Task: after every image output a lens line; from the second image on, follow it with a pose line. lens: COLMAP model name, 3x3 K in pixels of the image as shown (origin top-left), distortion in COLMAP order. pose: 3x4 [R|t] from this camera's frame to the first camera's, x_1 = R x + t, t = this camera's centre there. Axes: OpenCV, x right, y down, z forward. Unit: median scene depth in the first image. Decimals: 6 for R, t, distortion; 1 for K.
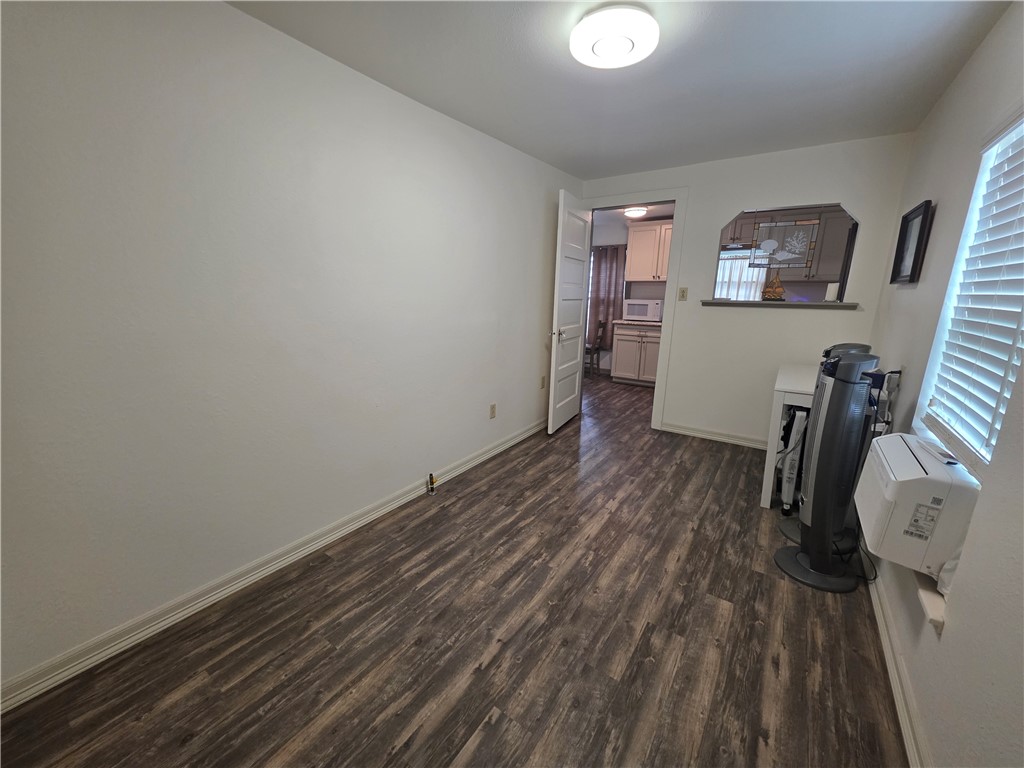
lens RADIAL K [[416.7, 0, 511.7], [0, 416.7, 387.2], [0, 0, 1]] dist [0.002701, 0.000296]
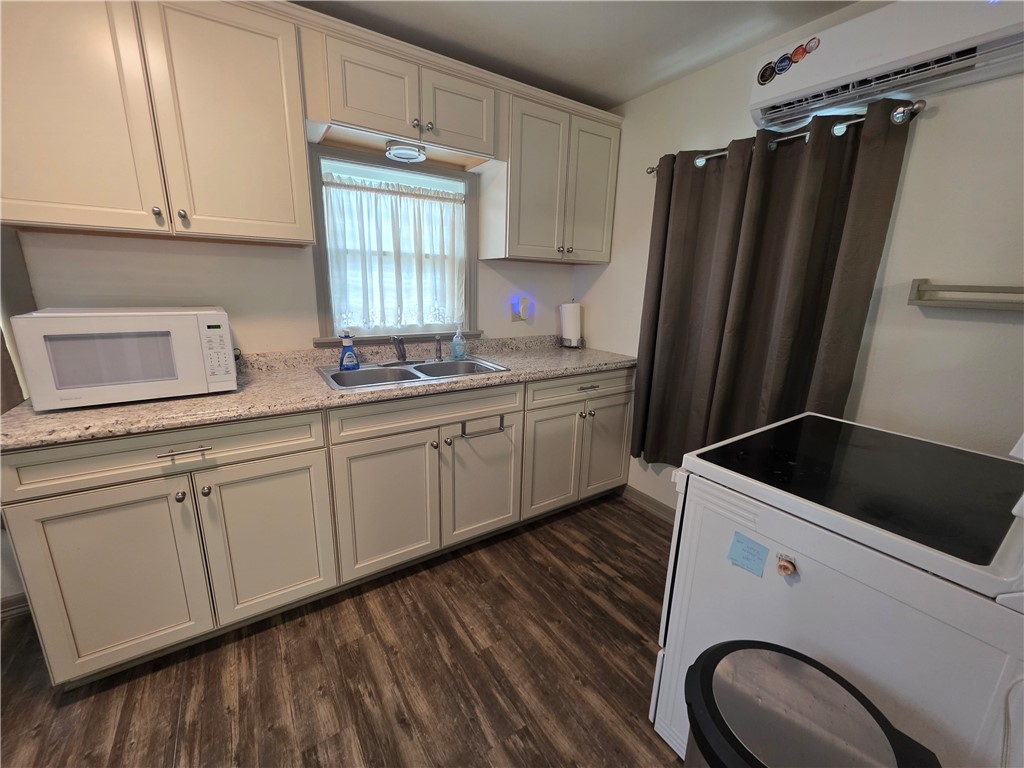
lens RADIAL K [[416.7, 0, 511.7], [0, 416.7, 387.2], [0, 0, 1]] dist [0.002701, 0.000296]
pose [[0.382790, -0.228759, 0.895065, 0.188142], [0.189784, 0.967665, 0.166150, -0.176307], [-0.904131, 0.106268, 0.413828, 0.754756]]
